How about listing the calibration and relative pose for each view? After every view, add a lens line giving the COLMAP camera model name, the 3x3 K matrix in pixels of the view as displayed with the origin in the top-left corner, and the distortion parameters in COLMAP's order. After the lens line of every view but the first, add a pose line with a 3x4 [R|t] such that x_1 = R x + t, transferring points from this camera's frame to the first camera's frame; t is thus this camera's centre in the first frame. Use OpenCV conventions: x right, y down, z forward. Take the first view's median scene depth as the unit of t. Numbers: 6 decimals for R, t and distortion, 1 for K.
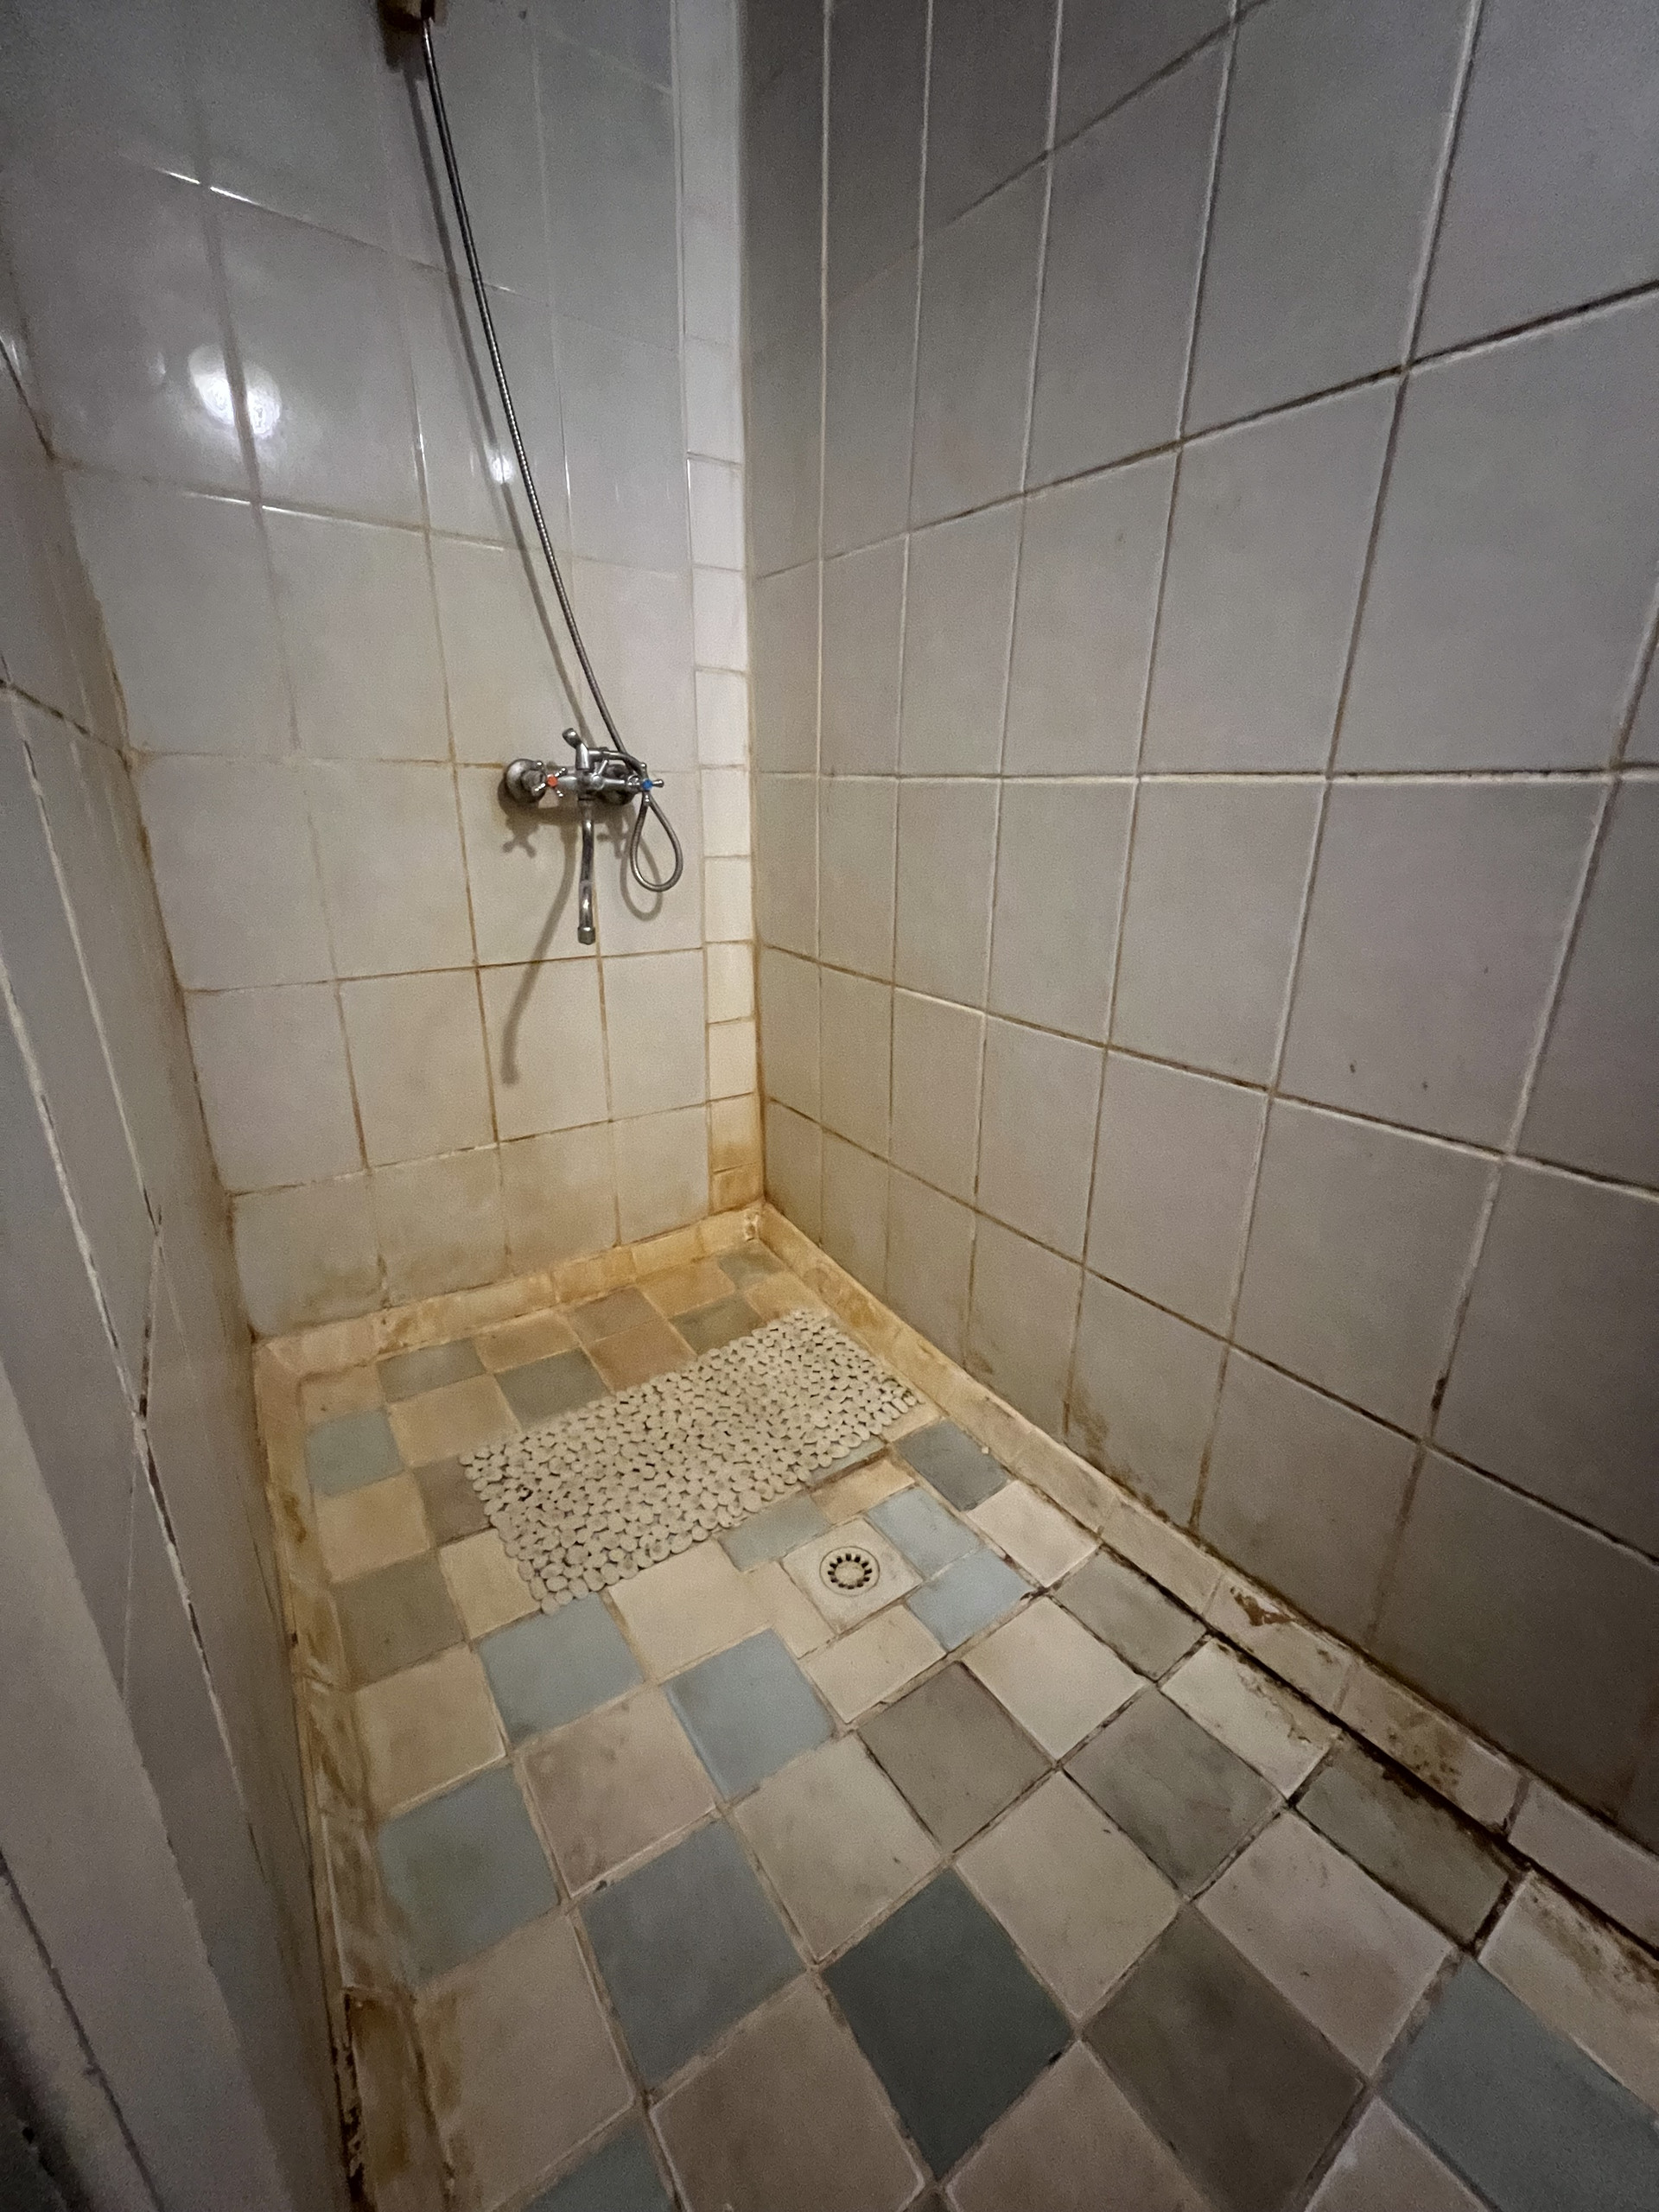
lens RADIAL K [[883.0, 0, 829.2], [0, 883.0, 1105.6], [0, 0, 1]] dist [-0.002785, -0.000005]
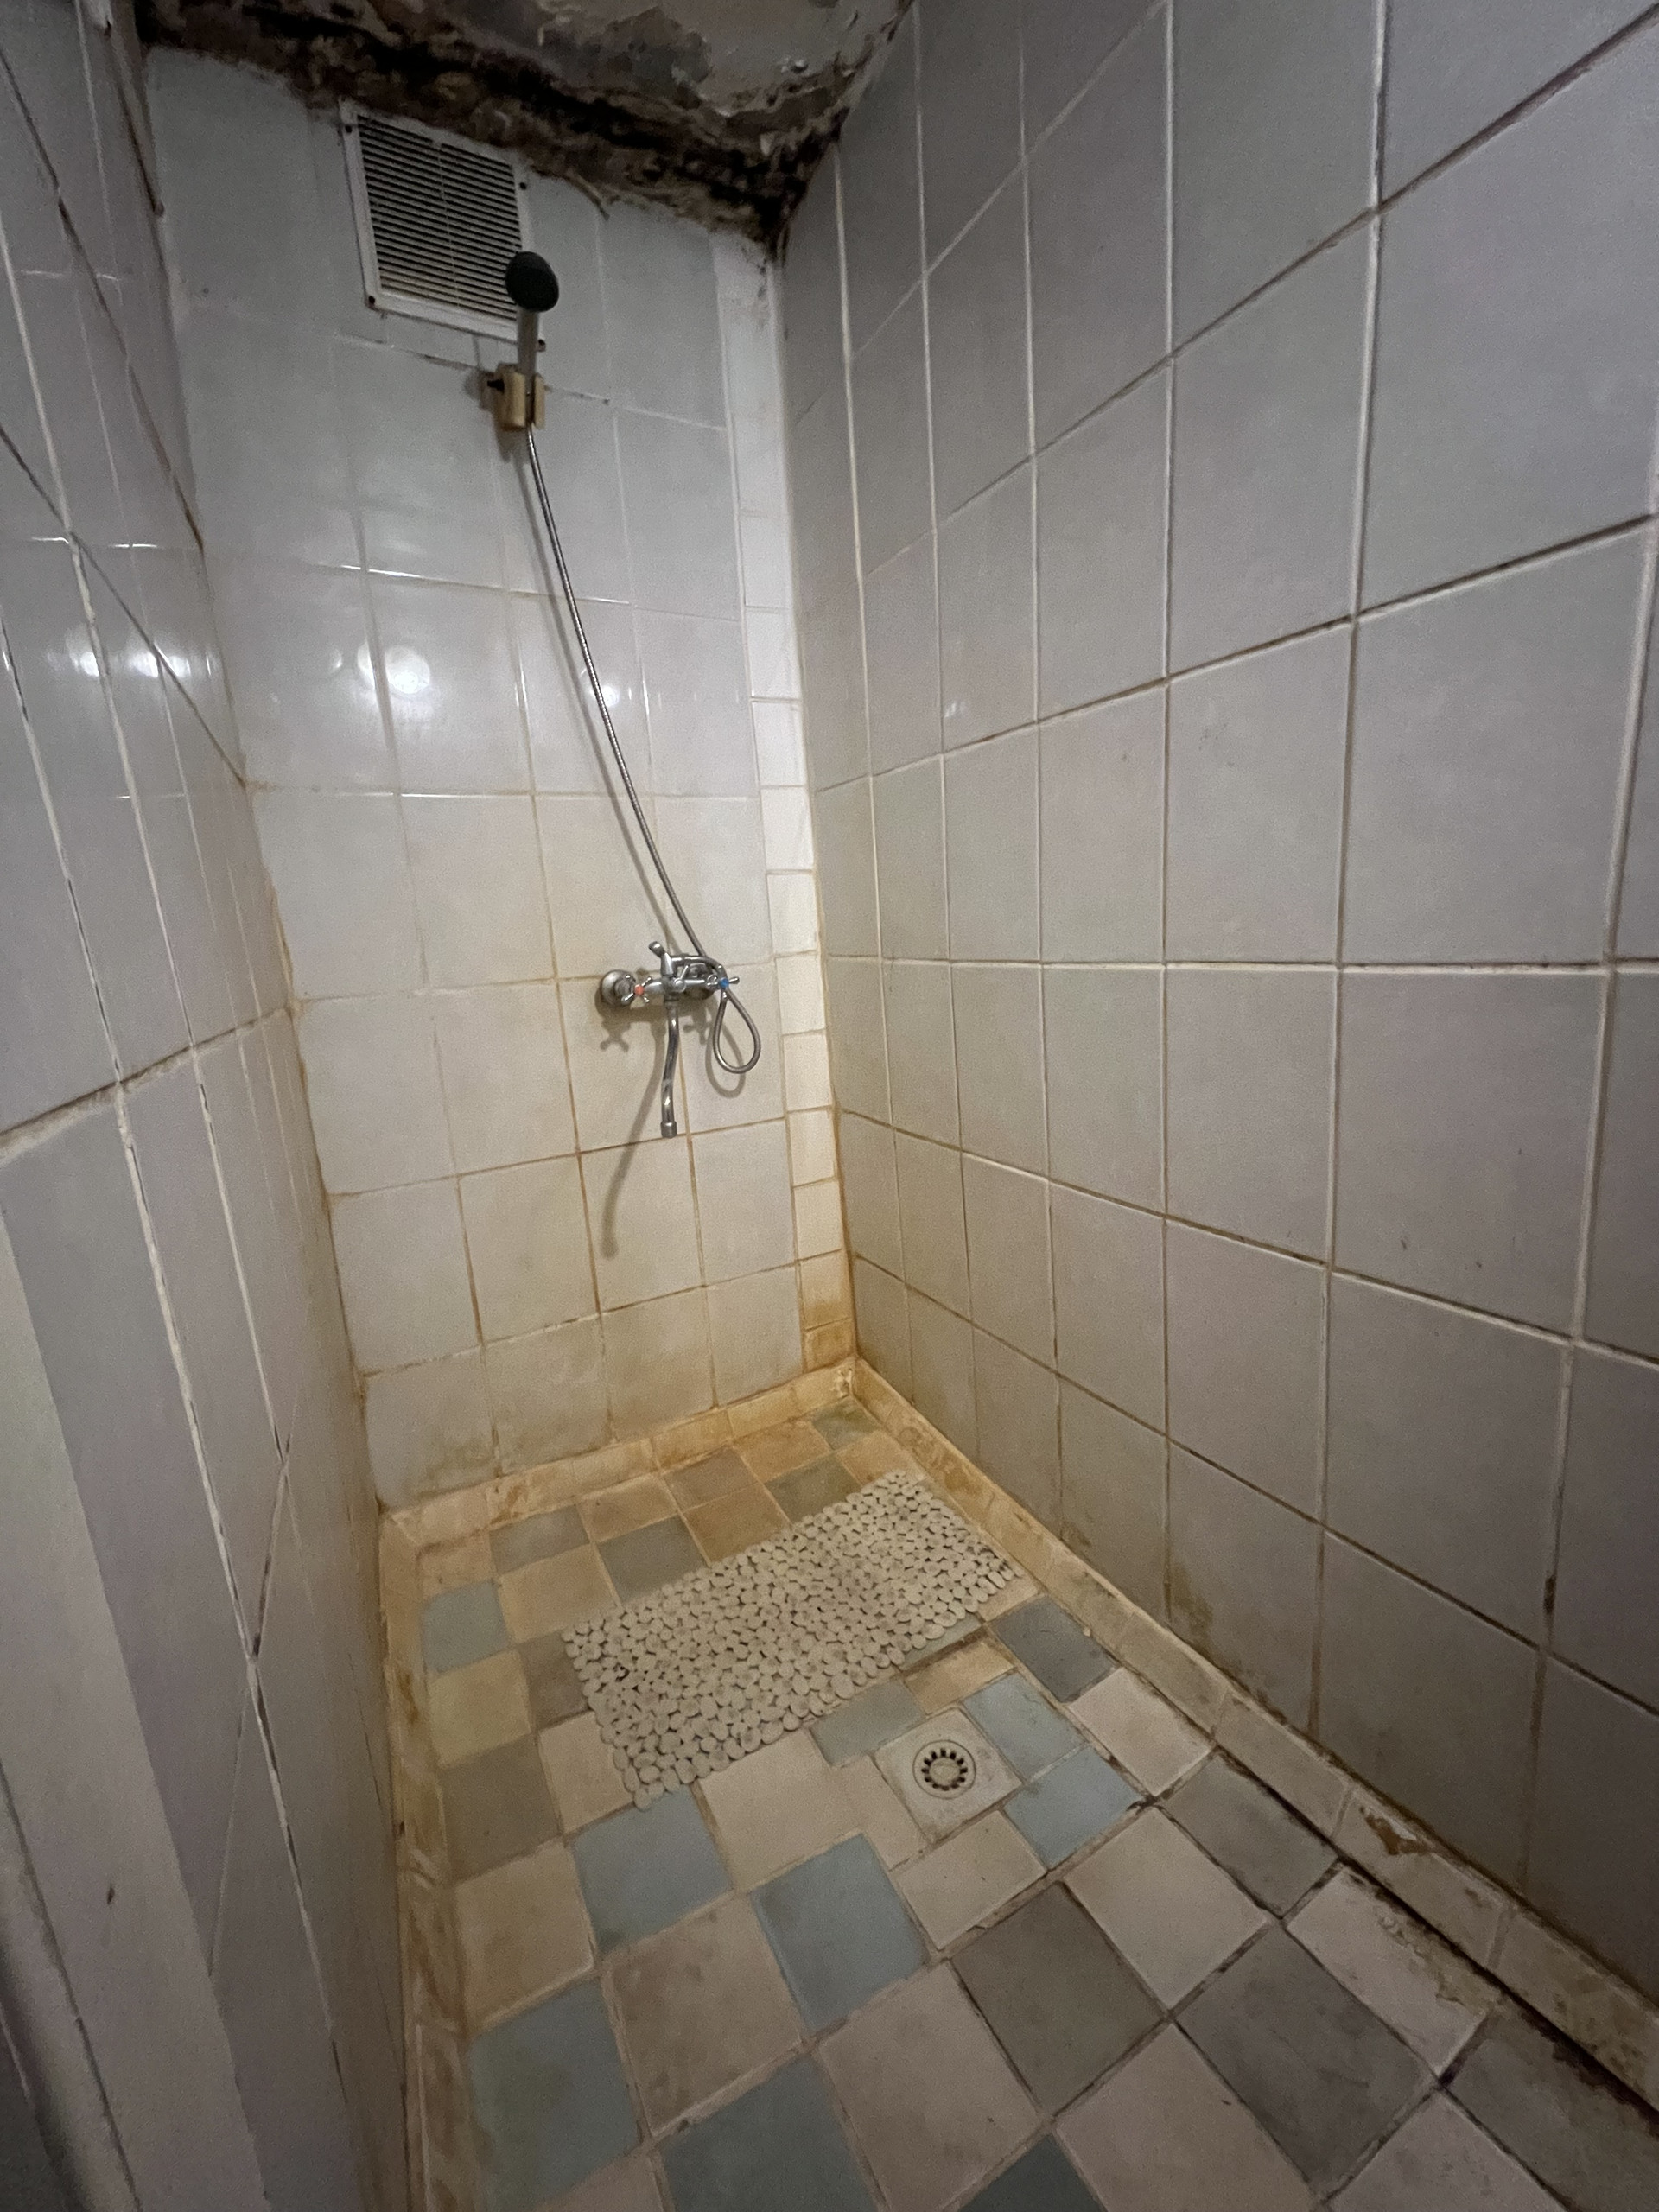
lens RADIAL K [[883.0, 0, 830.1], [0, 883.0, 1106.7], [0, 0, 1]] dist [-0.002785, -0.000005]
pose [[0.990449, -0.058611, -0.124800, 0.068269], [0.041527, 0.989928, -0.135343, -0.069899], [0.131476, 0.128868, 0.982907, -0.061717]]
